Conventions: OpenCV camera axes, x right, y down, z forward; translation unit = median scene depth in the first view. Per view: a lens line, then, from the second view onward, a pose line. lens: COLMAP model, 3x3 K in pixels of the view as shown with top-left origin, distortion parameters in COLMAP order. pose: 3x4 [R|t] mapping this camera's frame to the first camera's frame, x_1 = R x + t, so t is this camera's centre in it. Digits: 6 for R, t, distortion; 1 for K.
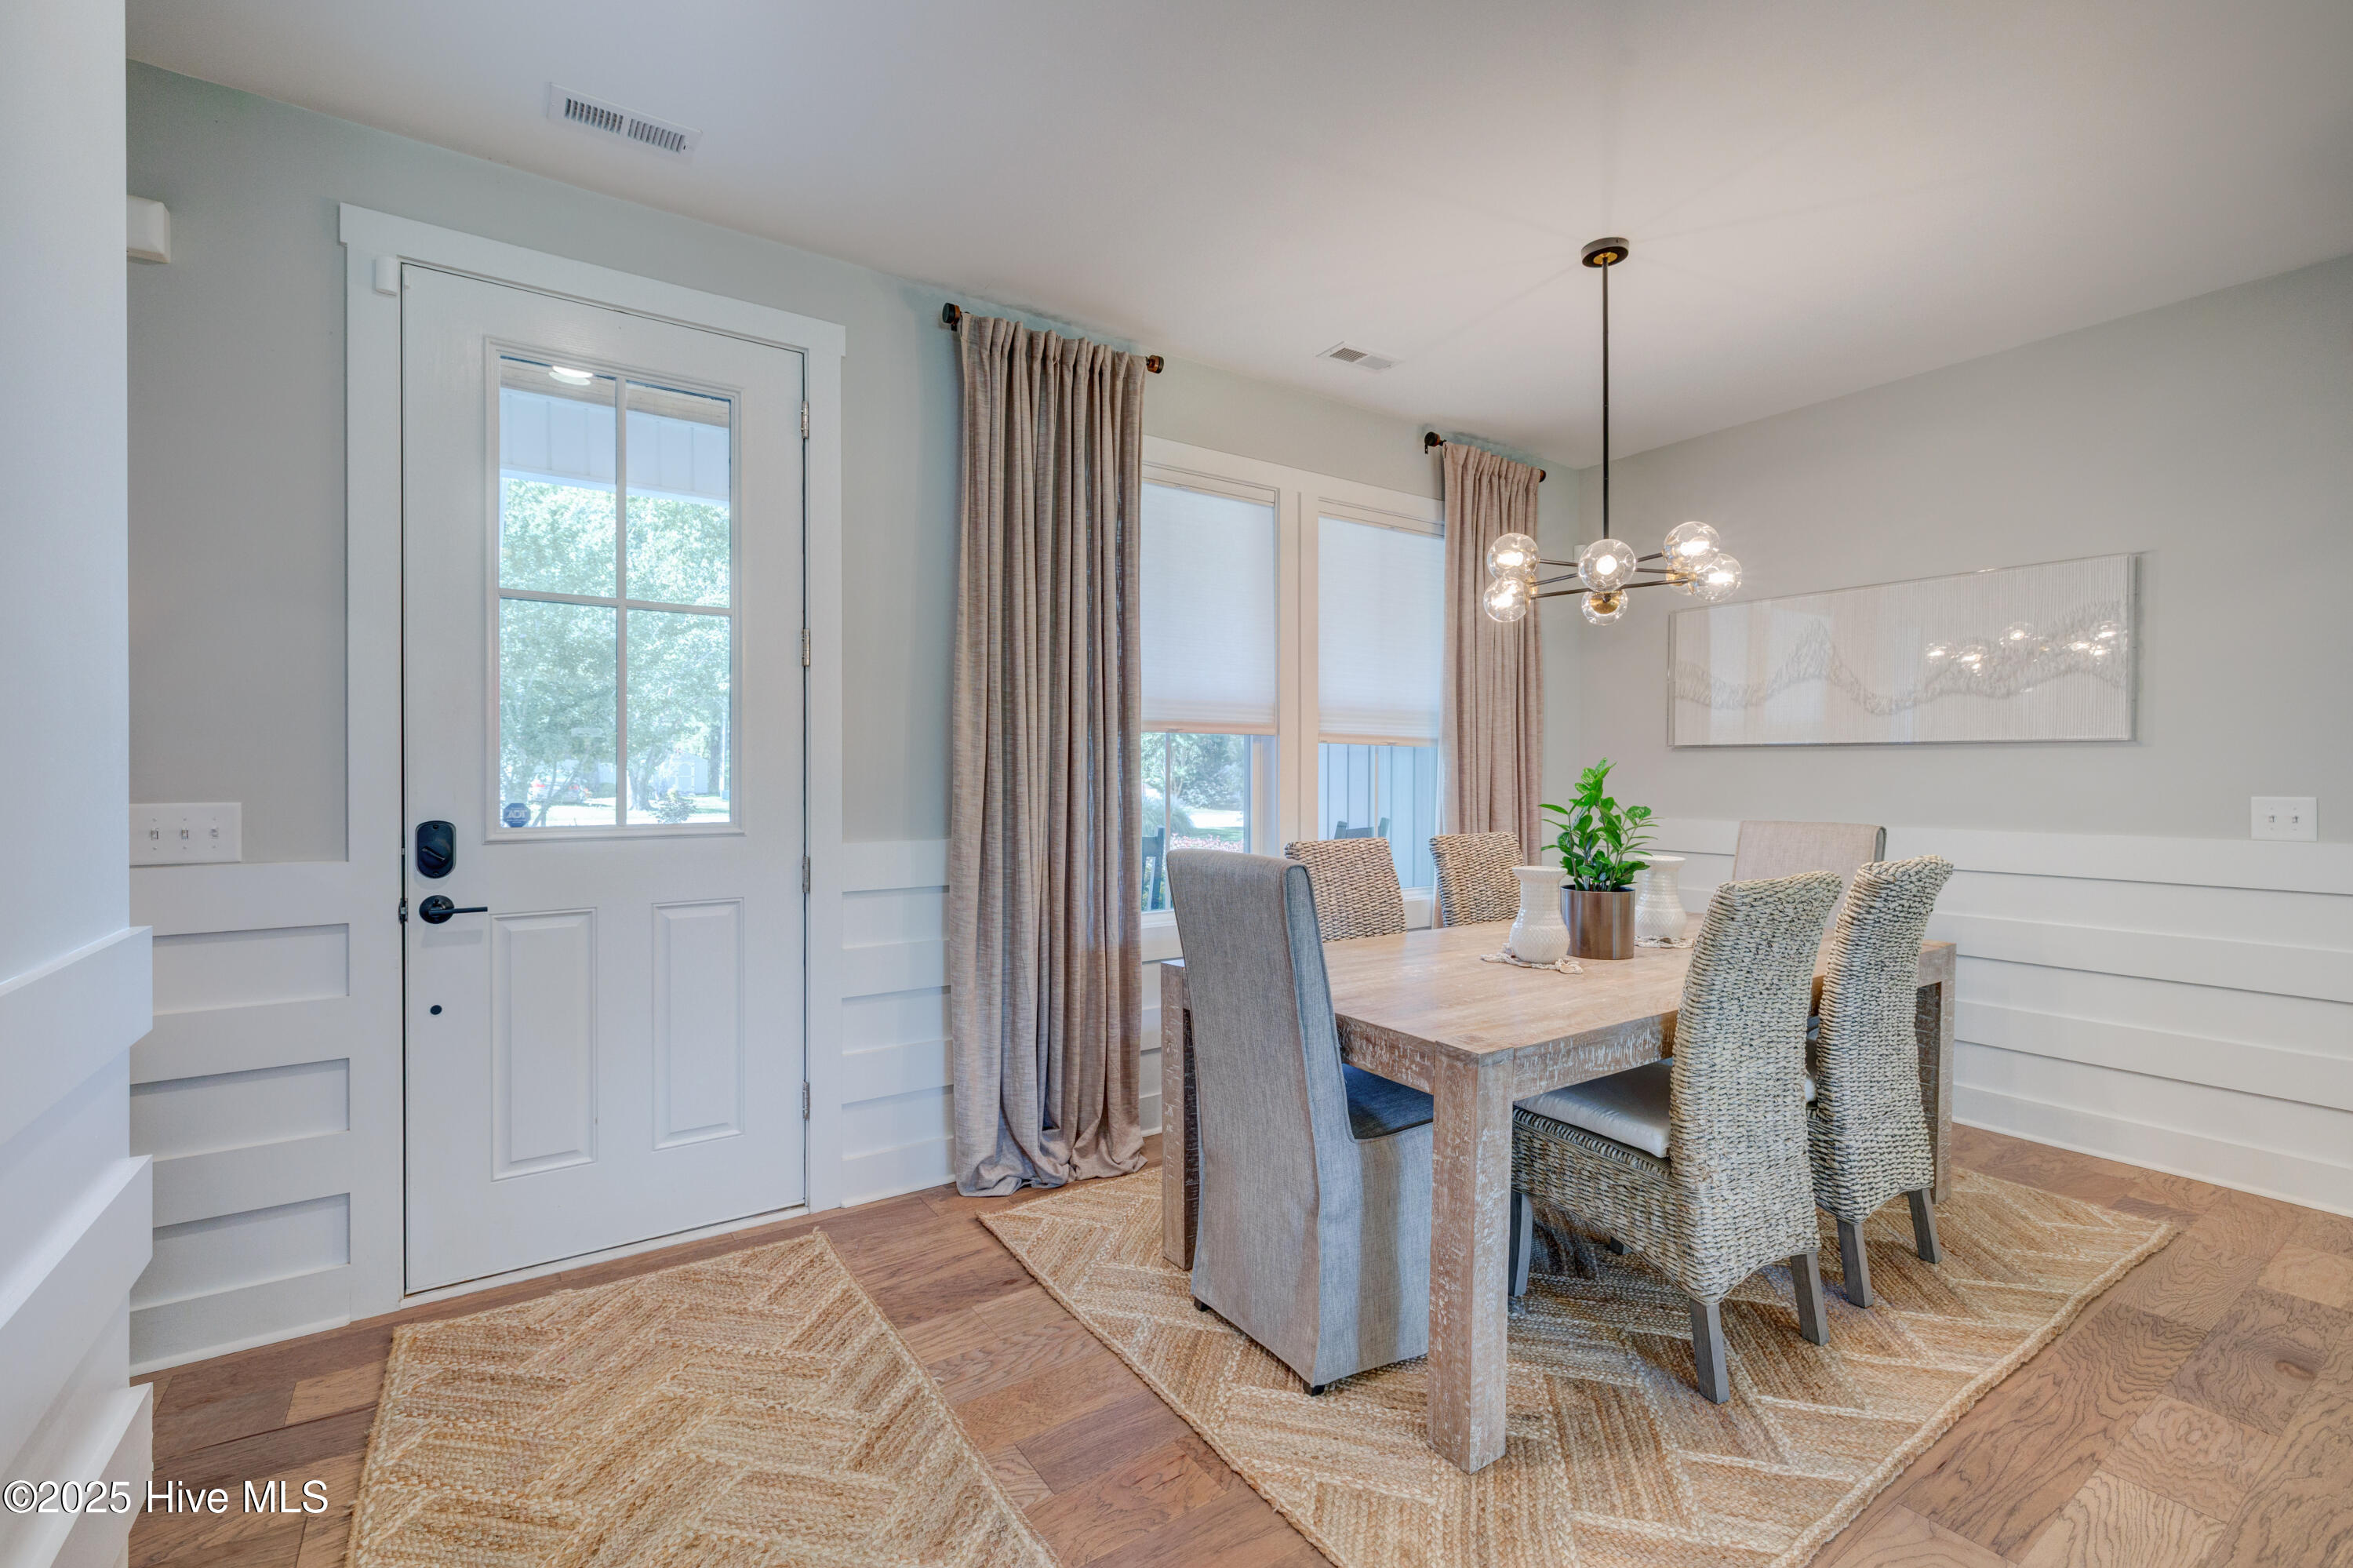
lens RADIAL K [[994.9, 0, 1176.5], [0, 994.9, 784.0], [0, 0, 1]] dist [0.002254, 0.000043]
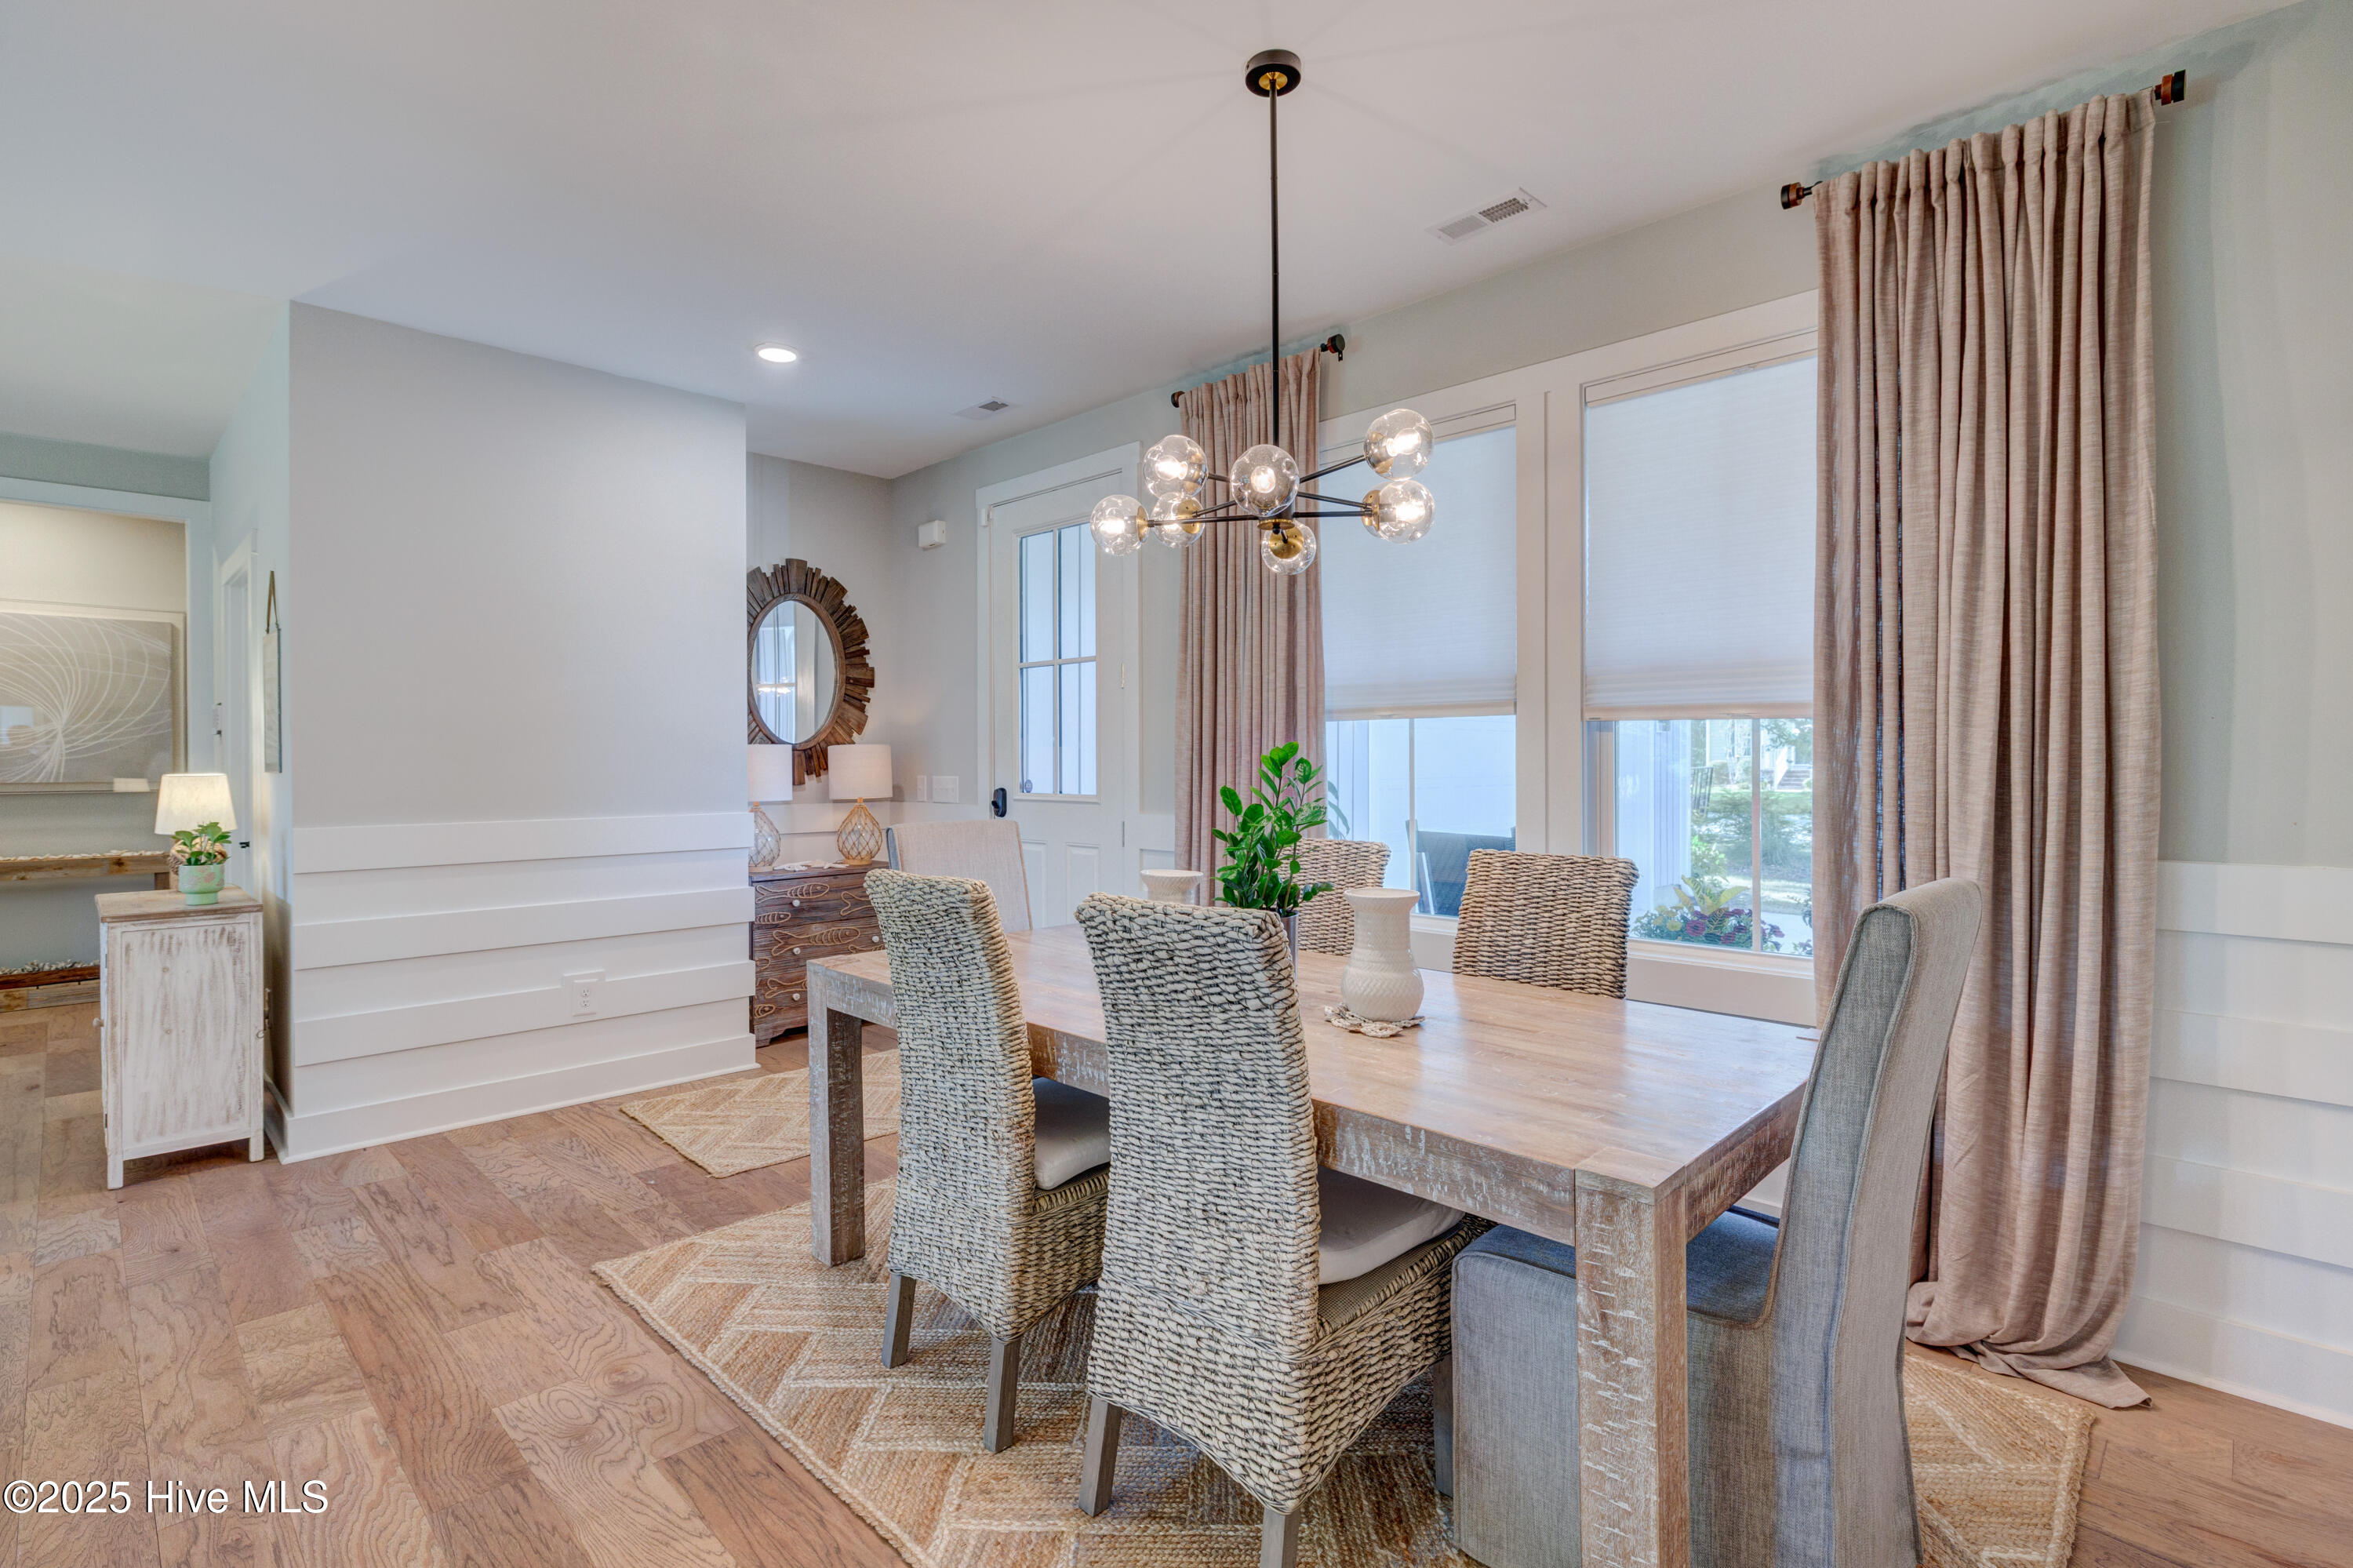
lens RADIAL K [[1106.5, 0, 1234.2], [0, 1106.5, 765.3], [0, 0, 1]] dist [0.000722, 0.000265]
pose [[0.218940, -0.000857, -0.975738, 1.133200], [-0.016911, 0.999846, -0.004673, -0.003600], [0.975592, 0.017524, 0.218892, 0.752917]]
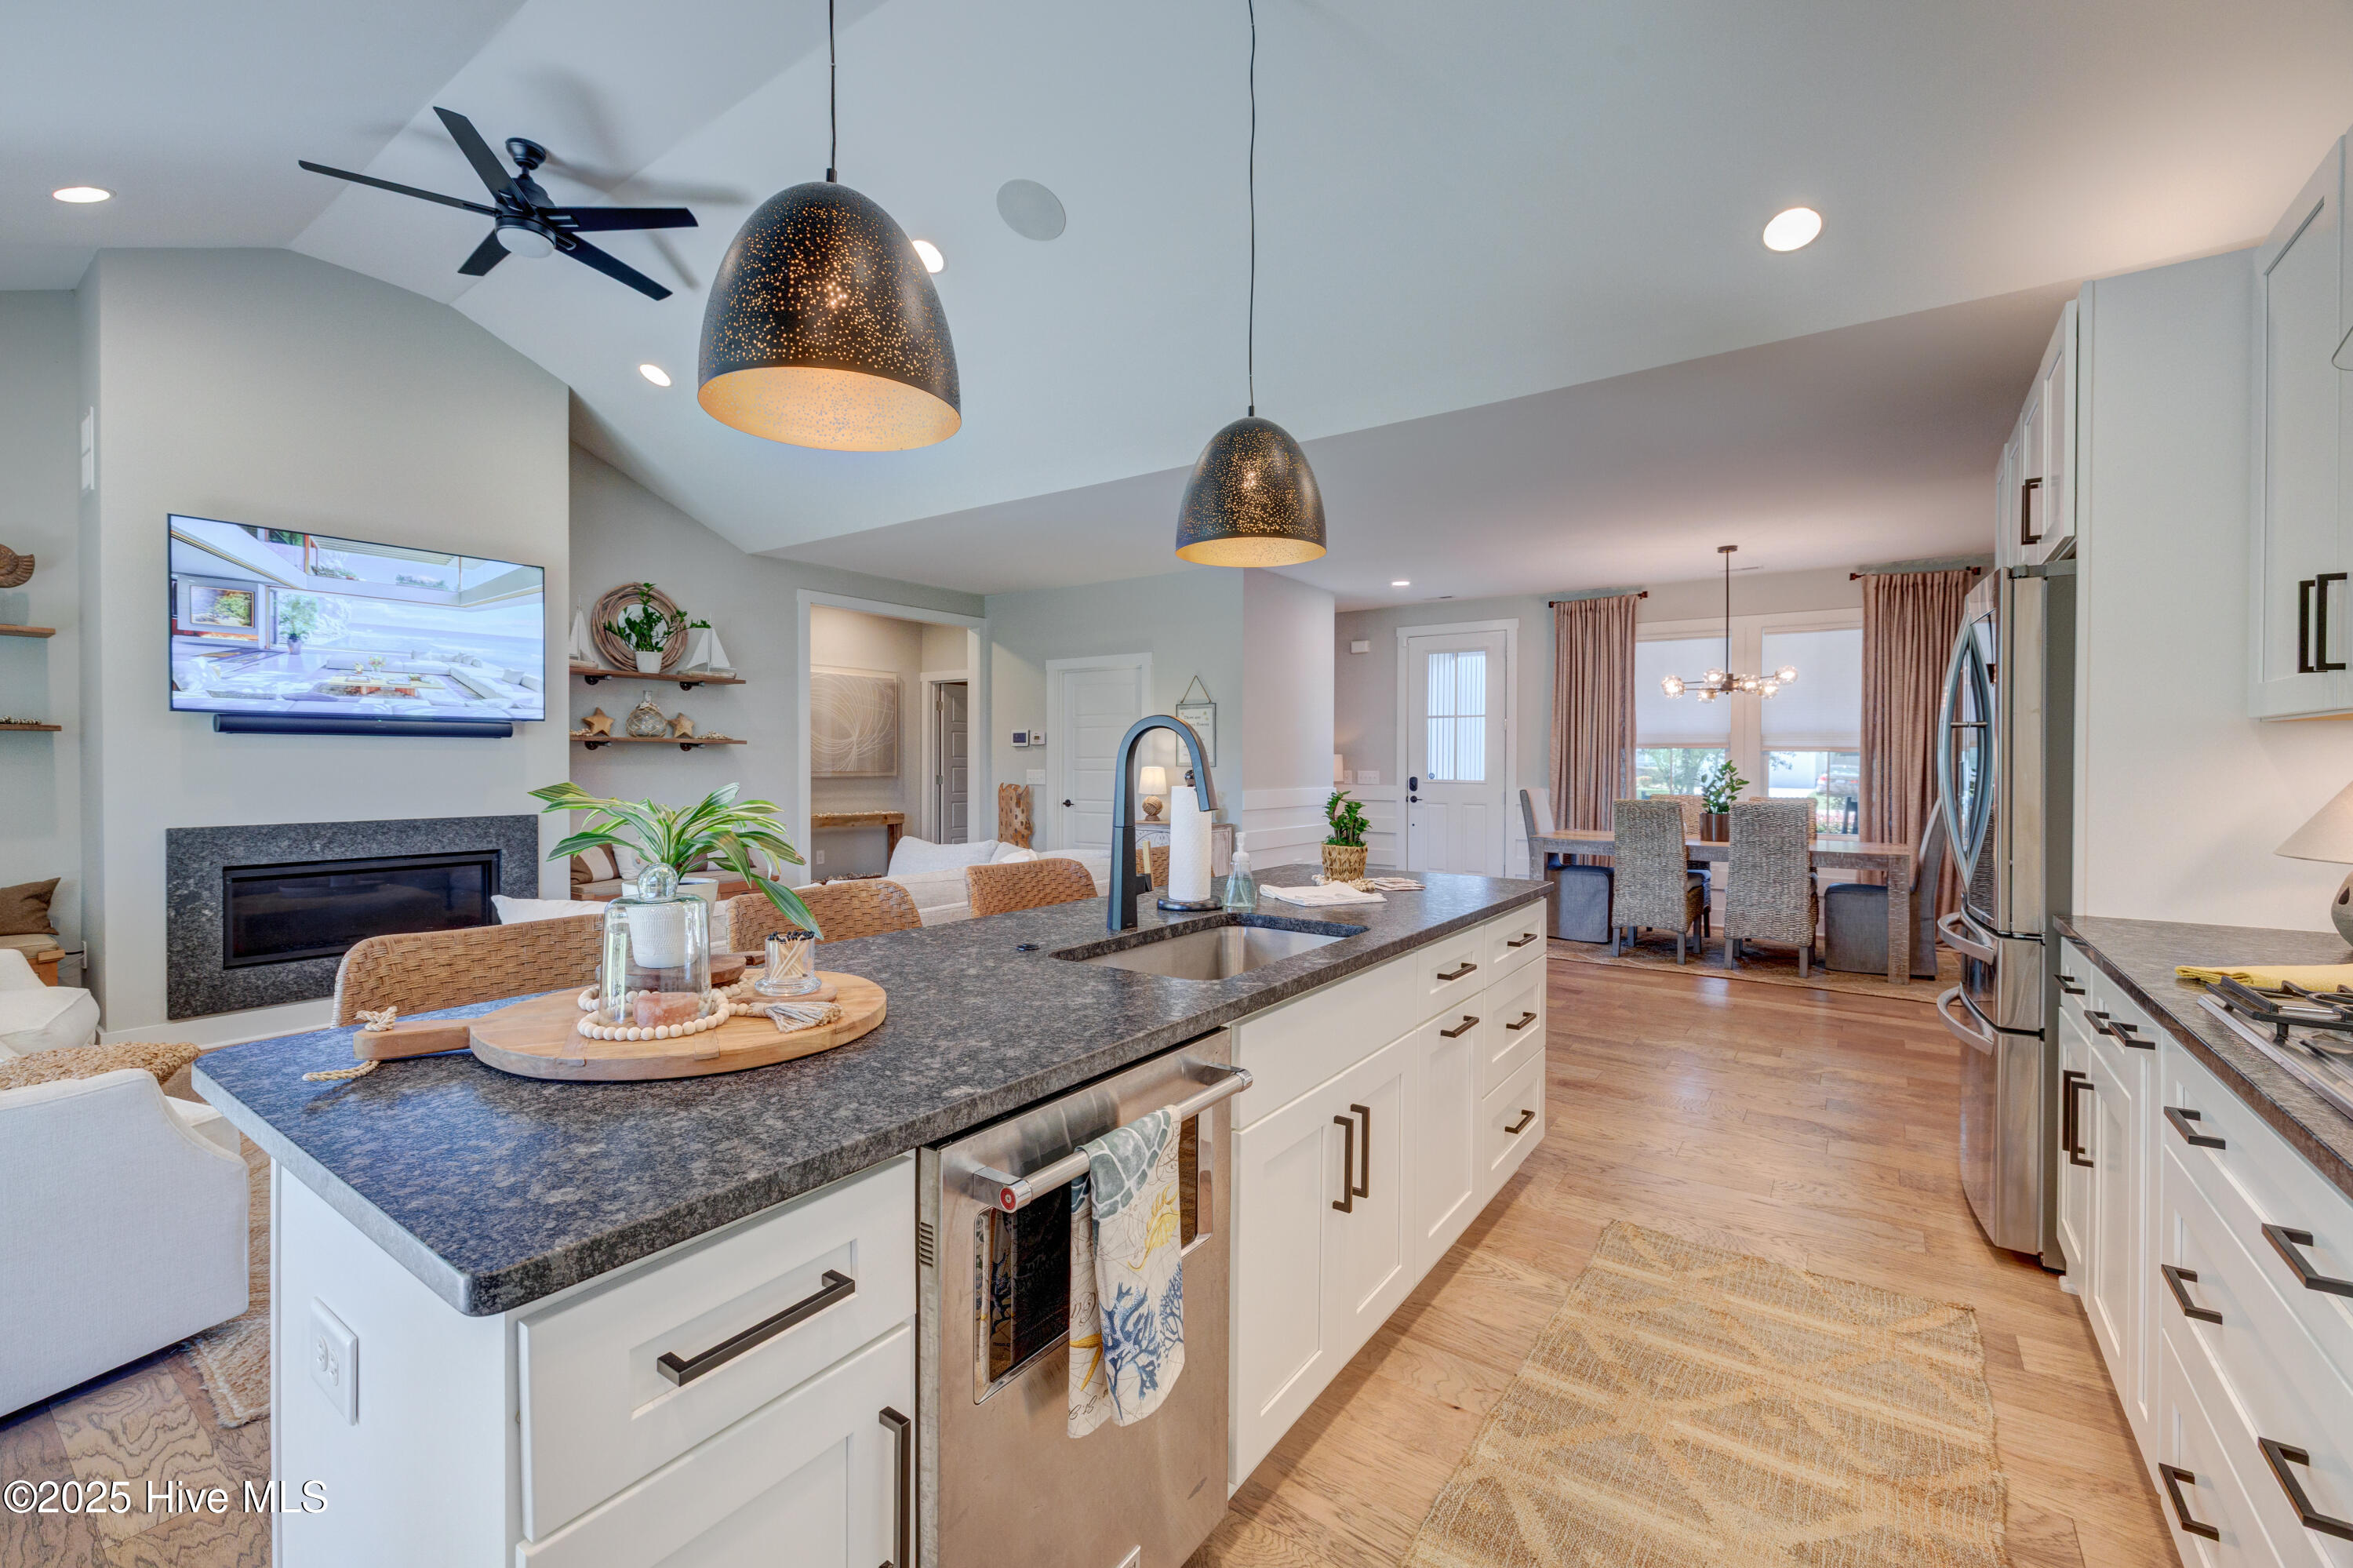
lens RADIAL K [[994.9, 0, 1176.5], [0, 994.9, 784.0], [0, 0, 1]] dist [0.002254, 0.000043]
pose [[0.360369, 0.024323, -0.932493, 2.023418], [-0.020869, 0.999620, 0.018009, 0.013107], [0.932577, 0.012971, 0.360739, -1.003860]]
